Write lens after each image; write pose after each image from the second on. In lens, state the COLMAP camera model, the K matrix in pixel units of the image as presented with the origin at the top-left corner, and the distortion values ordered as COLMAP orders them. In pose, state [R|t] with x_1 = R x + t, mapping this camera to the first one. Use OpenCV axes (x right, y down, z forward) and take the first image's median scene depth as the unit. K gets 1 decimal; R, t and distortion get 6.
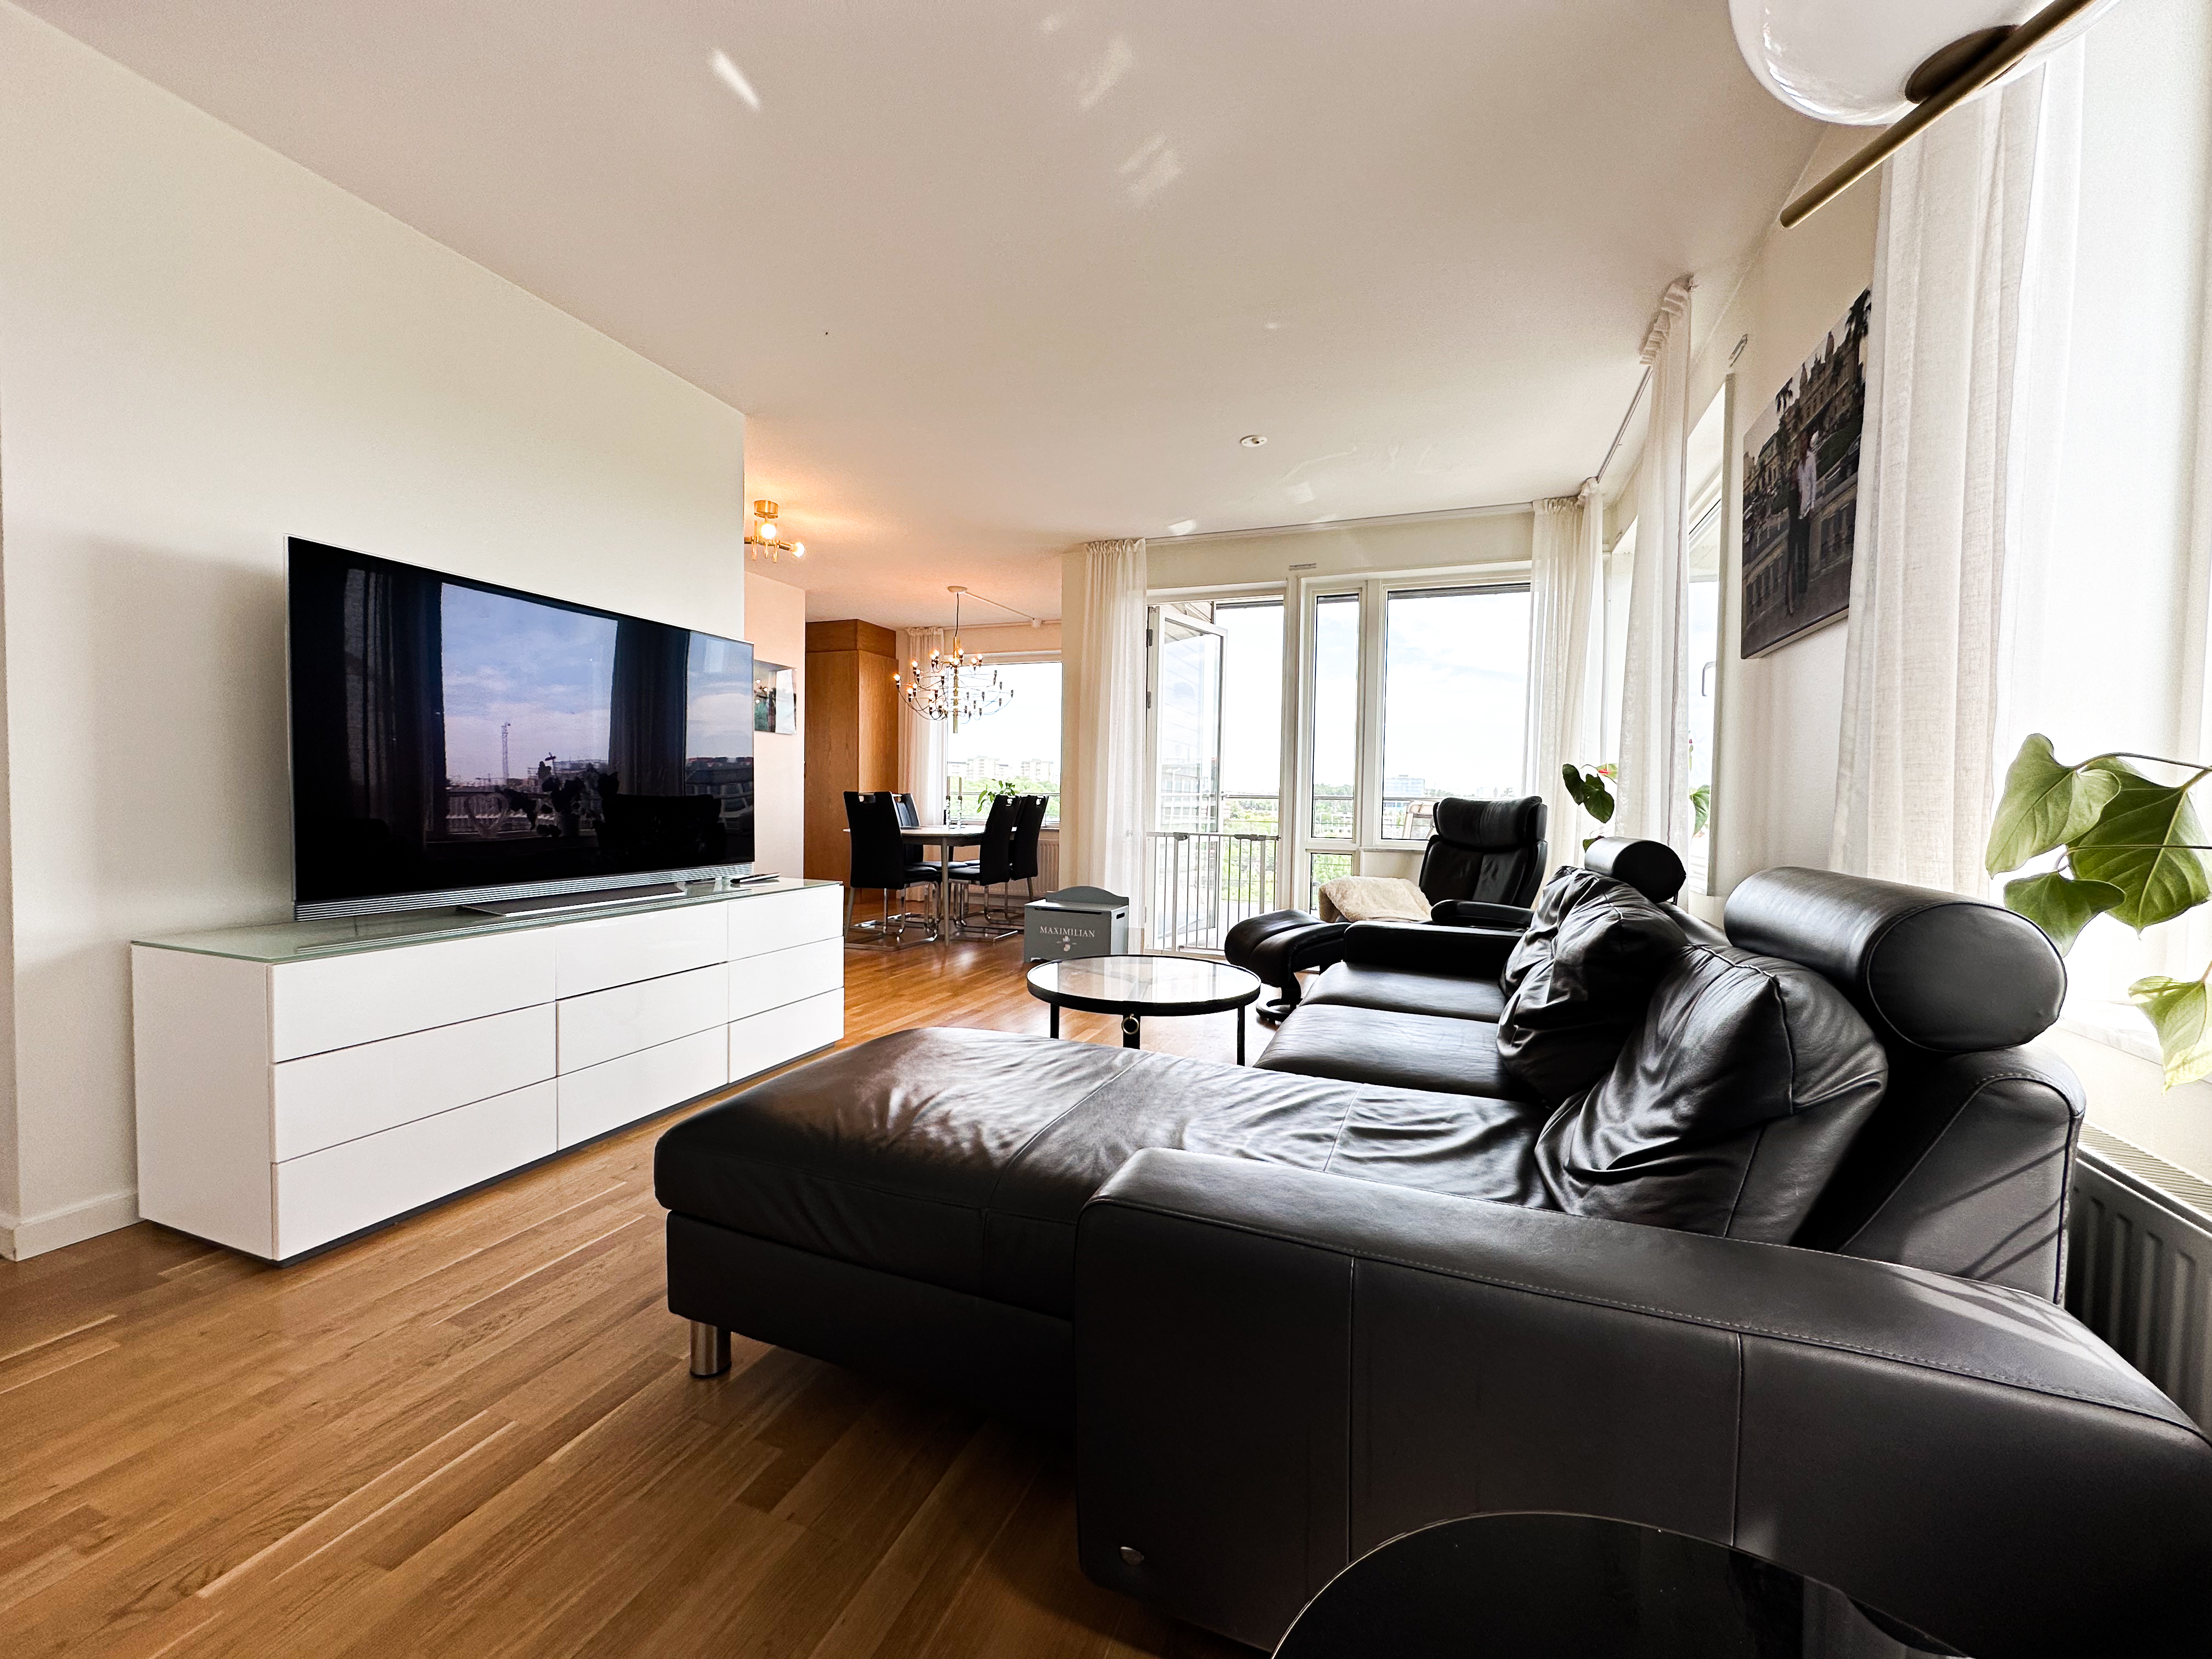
lens RADIAL K [[886.7, 0, 1100.8], [0, 886.7, 829.0], [0, 0, 1]] dist [0.000377, -0.000348]
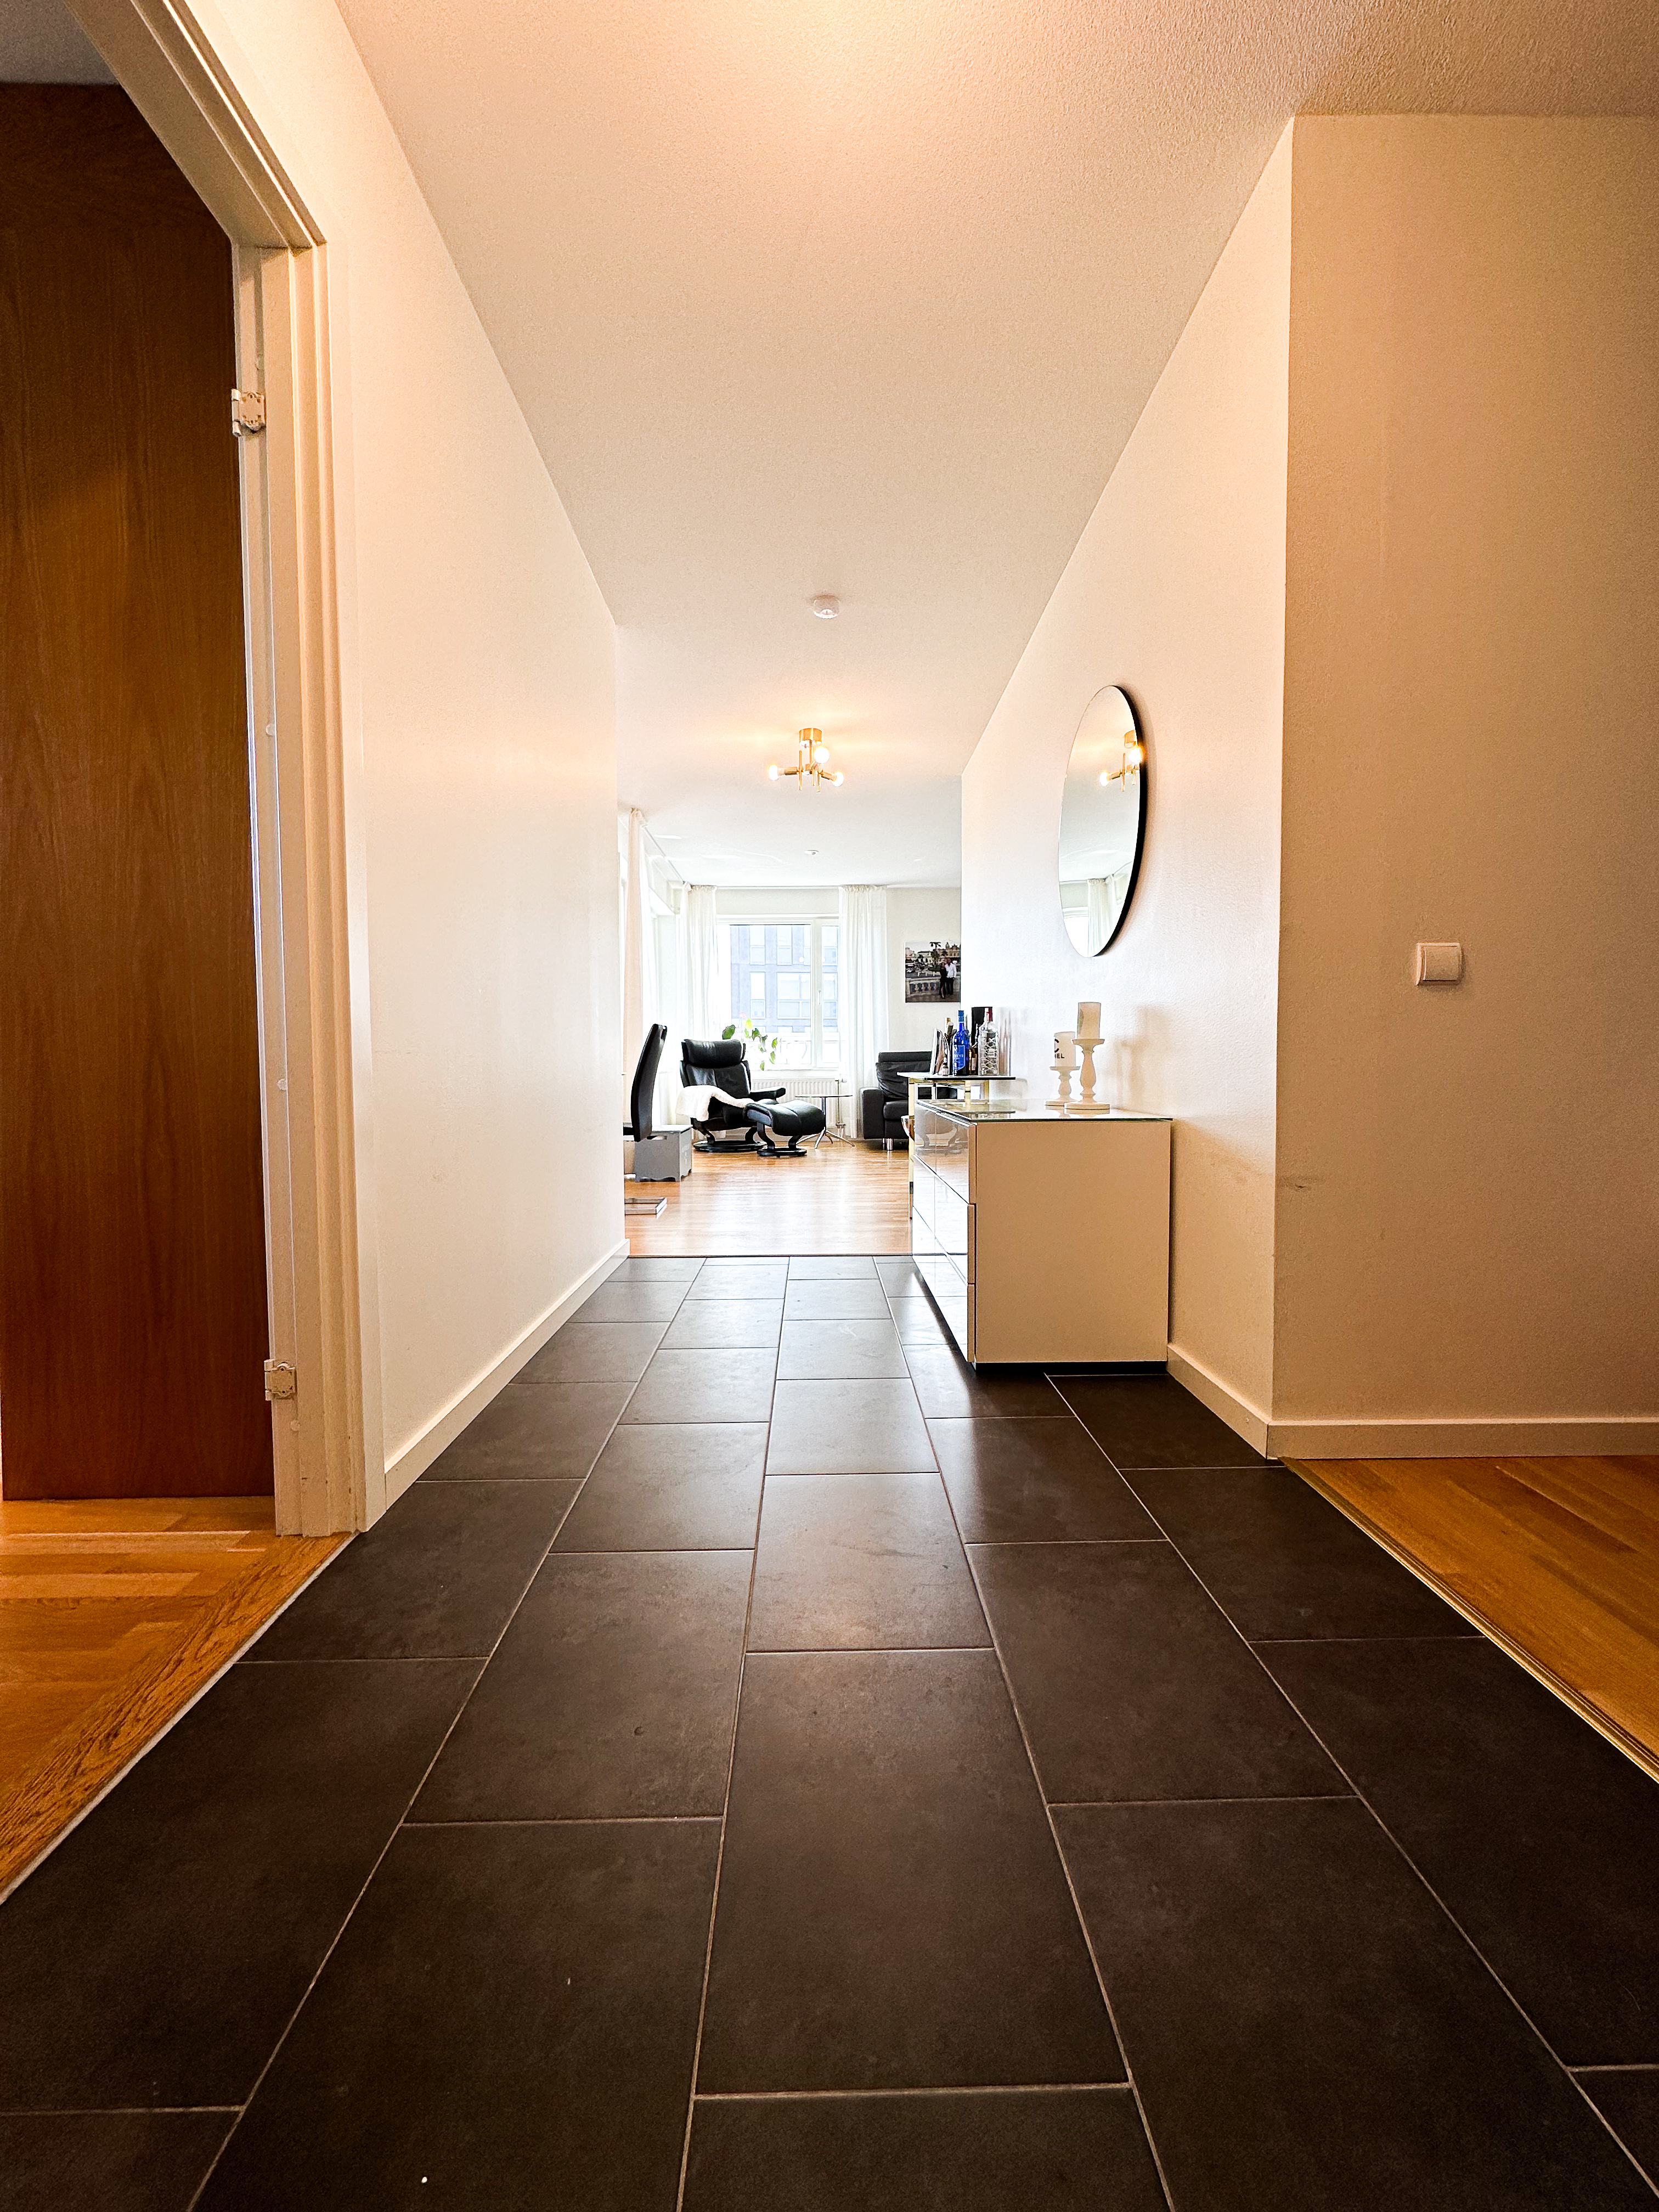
lens RADIAL K [[886.7, 0, 829.8], [0, 886.7, 1105.3], [0, 0, 1]] dist [0.000377, -0.000348]
pose [[-0.378319, -0.059960, 0.923731, -1.440422], [0.031749, 0.996472, 0.077684, -0.034639], [-0.925130, 0.058717, -0.375081, 1.497082]]
